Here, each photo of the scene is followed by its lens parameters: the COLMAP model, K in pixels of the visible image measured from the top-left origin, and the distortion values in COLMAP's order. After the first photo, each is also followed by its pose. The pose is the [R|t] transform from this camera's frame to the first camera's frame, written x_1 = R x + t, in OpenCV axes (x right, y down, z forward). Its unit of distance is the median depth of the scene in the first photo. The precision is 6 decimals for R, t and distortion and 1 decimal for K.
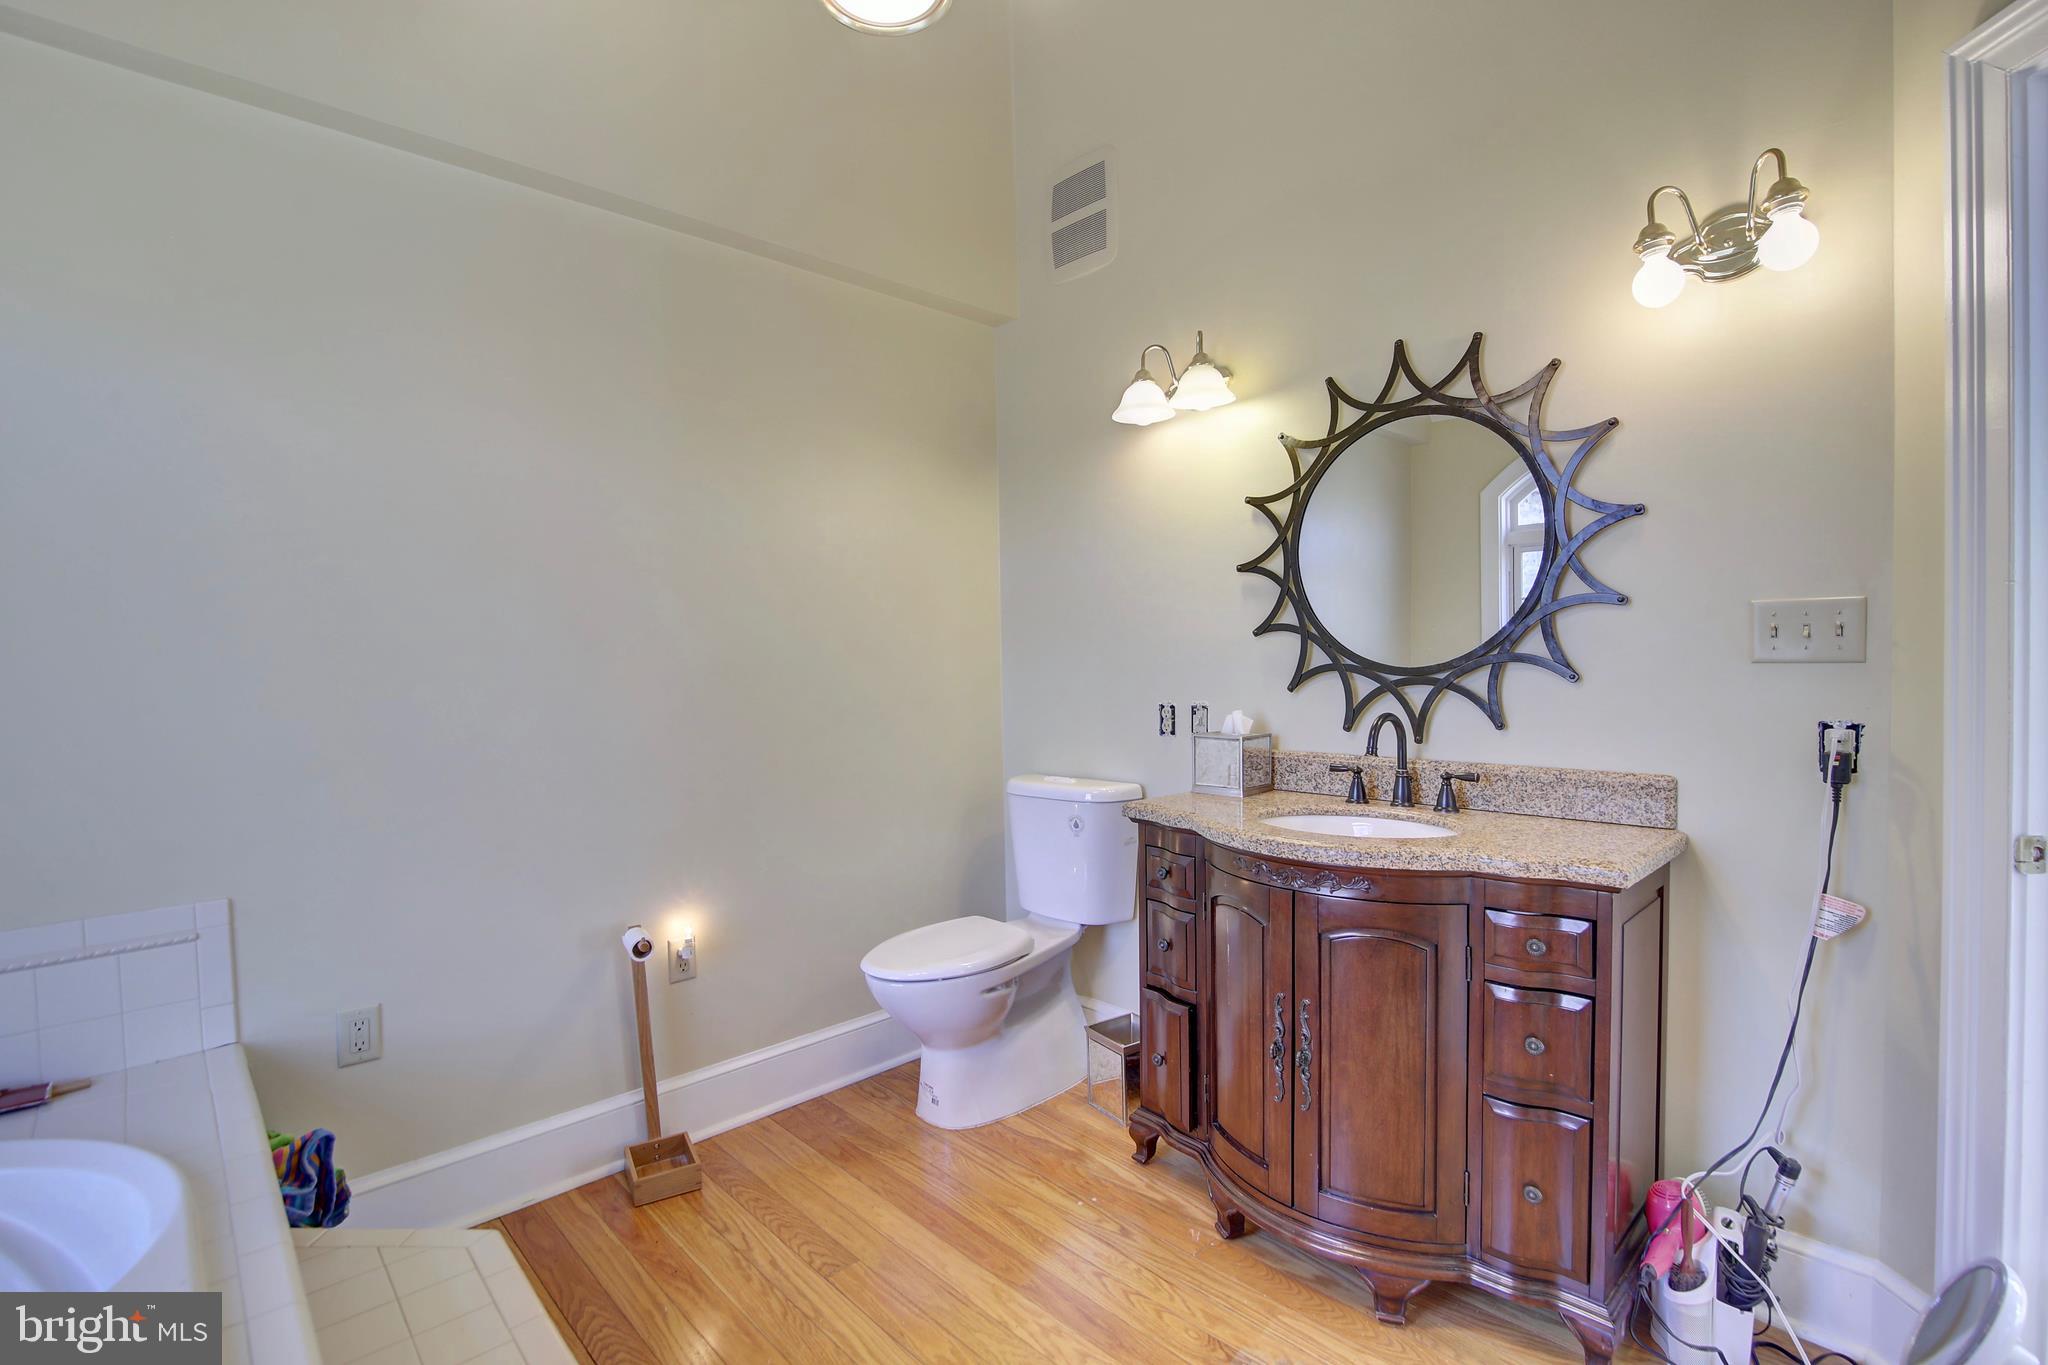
lens RADIAL K [[939.3, 0, 1024.8], [0, 939.3, 687.3], [0, 0, 1]] dist [-0.019866, 0.000920]
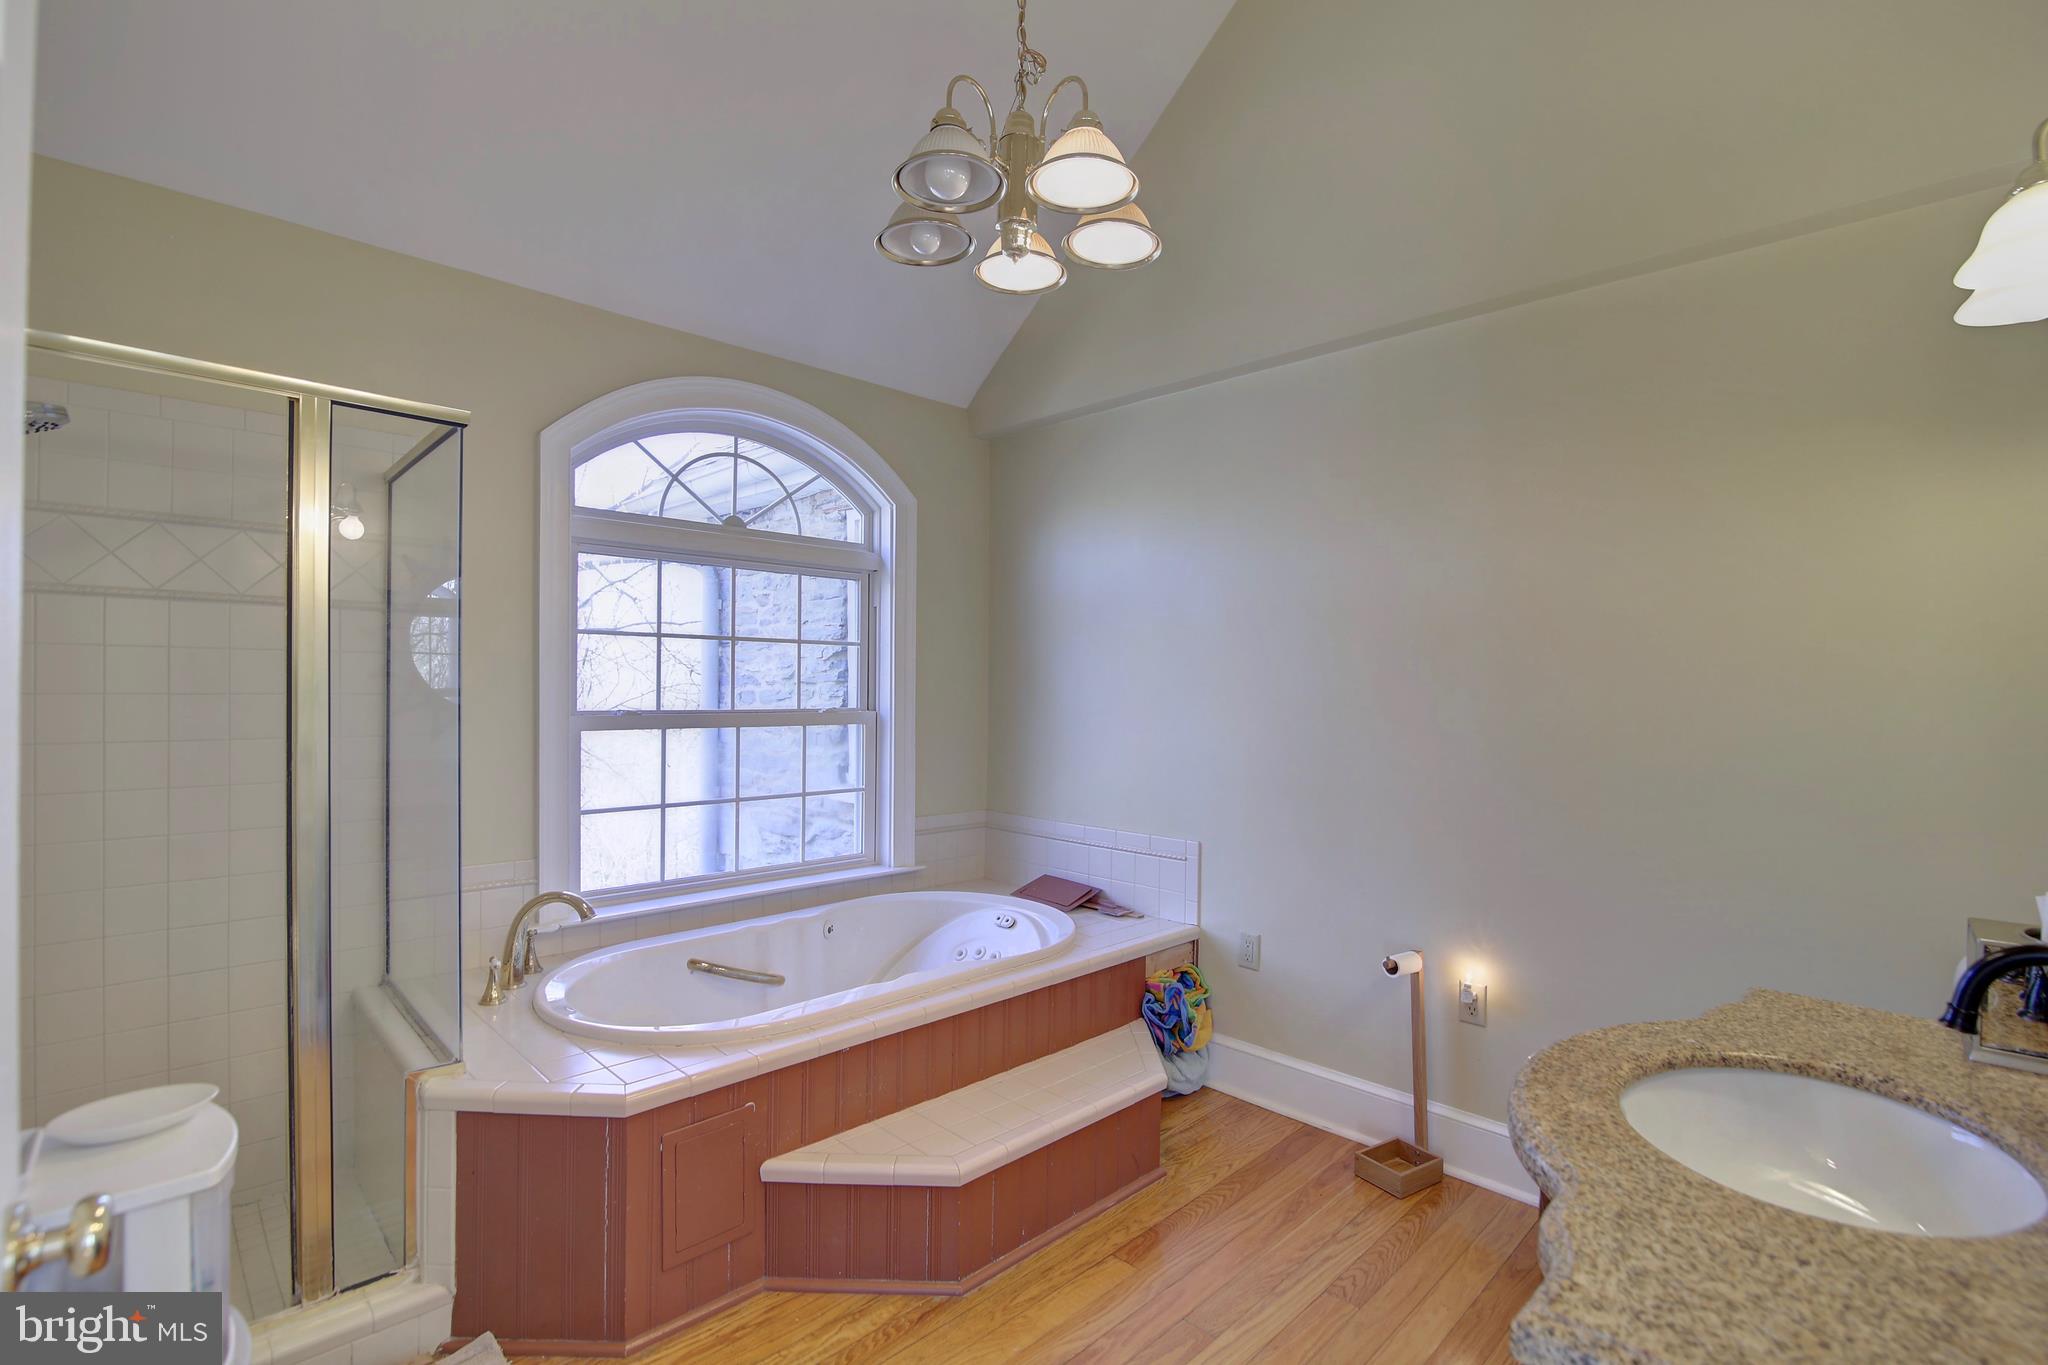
lens RADIAL K [[939.3, 0, 1024.8], [0, 939.3, 687.3], [0, 0, 1]] dist [-0.019866, 0.000920]
pose [[0.032216, 0.027228, -0.999110, 0.699294], [-0.045070, 0.998652, 0.025762, -0.073224], [0.998464, 0.044200, 0.033400, 0.475458]]
